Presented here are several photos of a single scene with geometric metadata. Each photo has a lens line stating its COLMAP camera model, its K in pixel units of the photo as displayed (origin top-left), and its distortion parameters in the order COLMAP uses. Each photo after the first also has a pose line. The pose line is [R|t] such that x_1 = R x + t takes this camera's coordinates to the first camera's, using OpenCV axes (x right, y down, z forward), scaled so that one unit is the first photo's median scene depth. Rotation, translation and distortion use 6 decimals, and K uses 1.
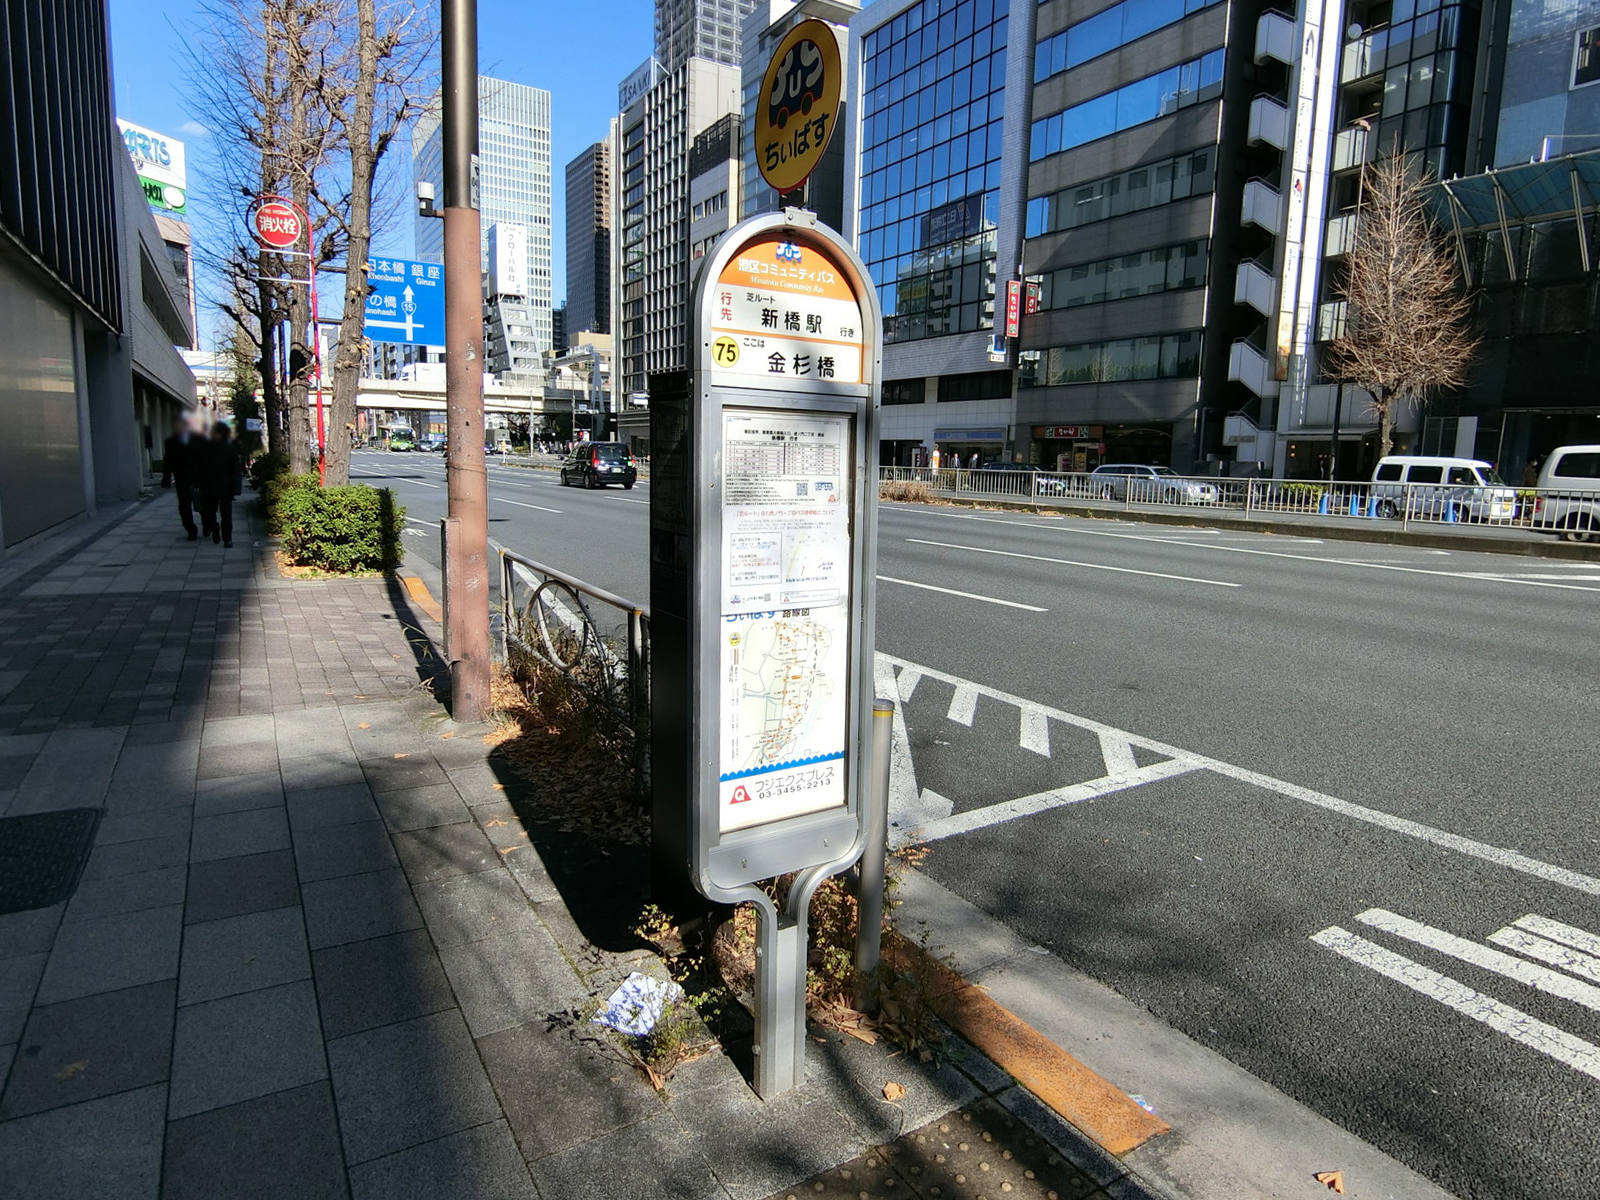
lens RADIAL K [[907.0, 0, 800.0], [0, 907.0, 600.0], [0, 0, 1]] dist [-0.003786, -0.001093]
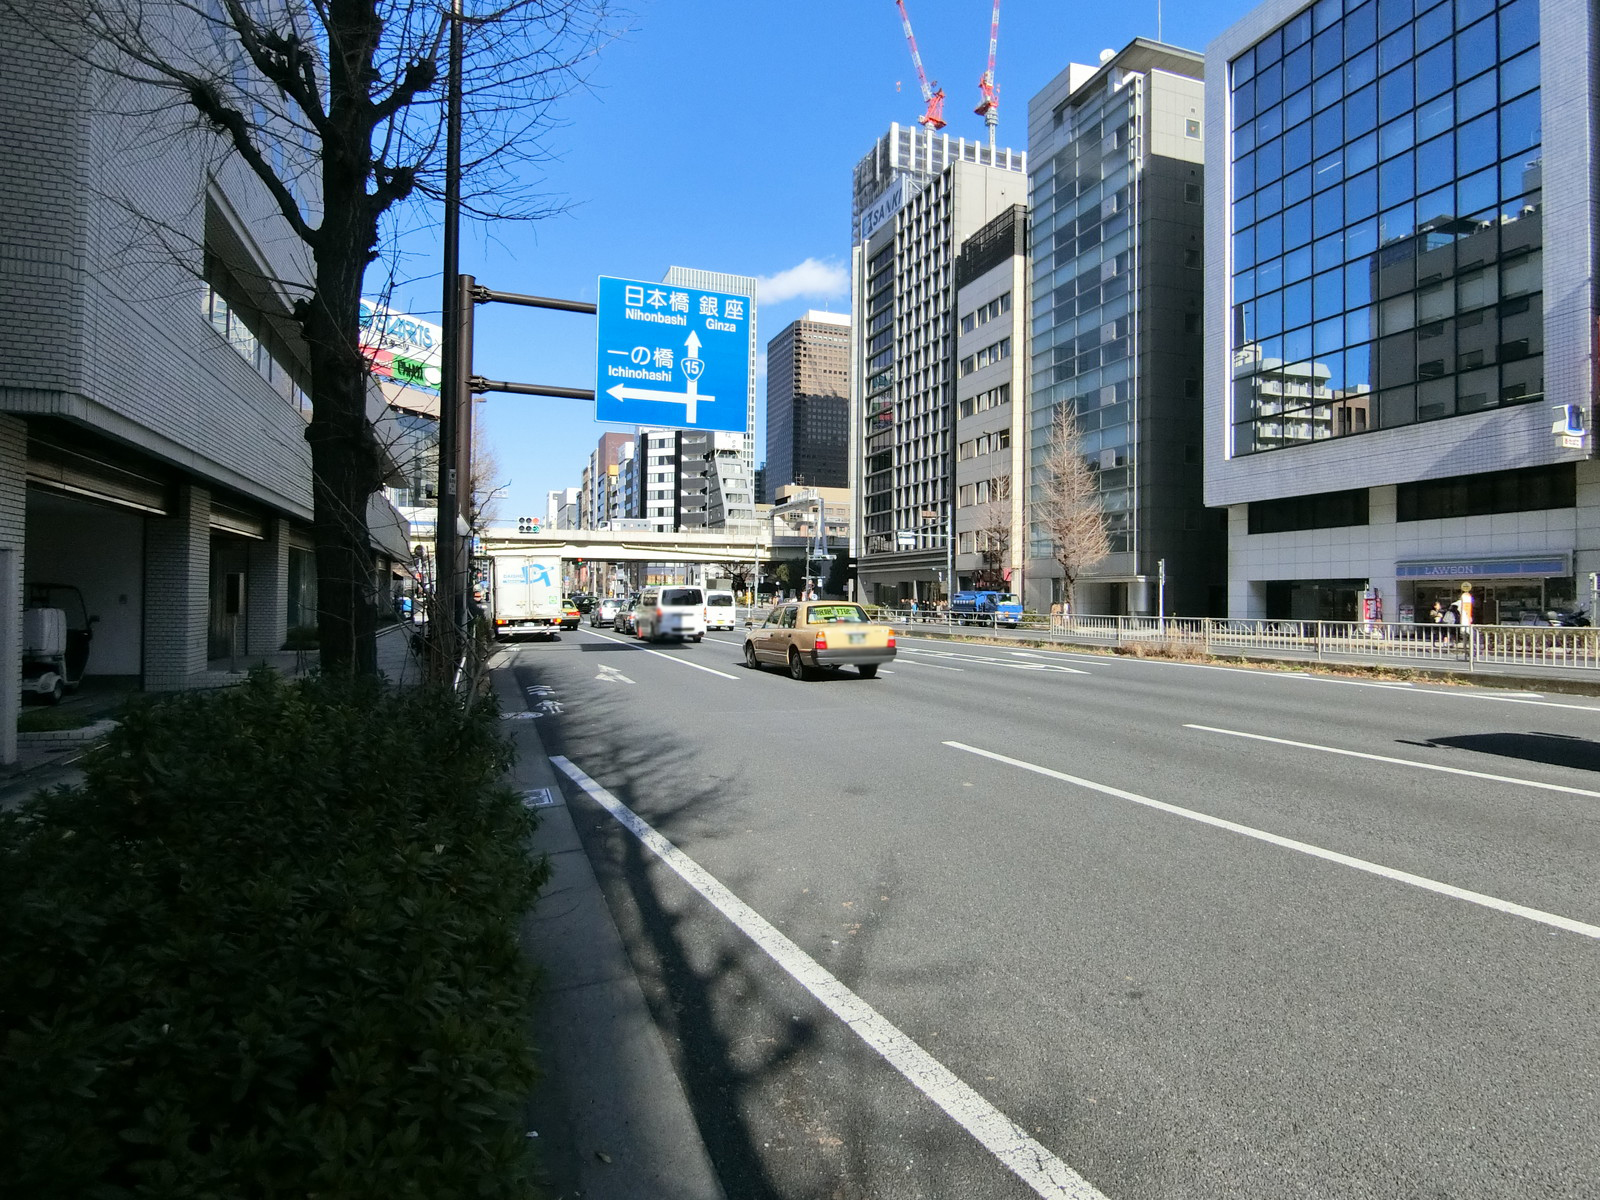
lens RADIAL K [[851.9, 0, 800.0], [0, 851.9, 600.0], [0, 0, 1]] dist [0.000641, 0.000403]
pose [[0.981632, -0.017535, -0.189975, -0.127073], [-0.012877, 0.987407, -0.157678, -0.043867], [0.190348, 0.157228, 0.969044, 0.245310]]
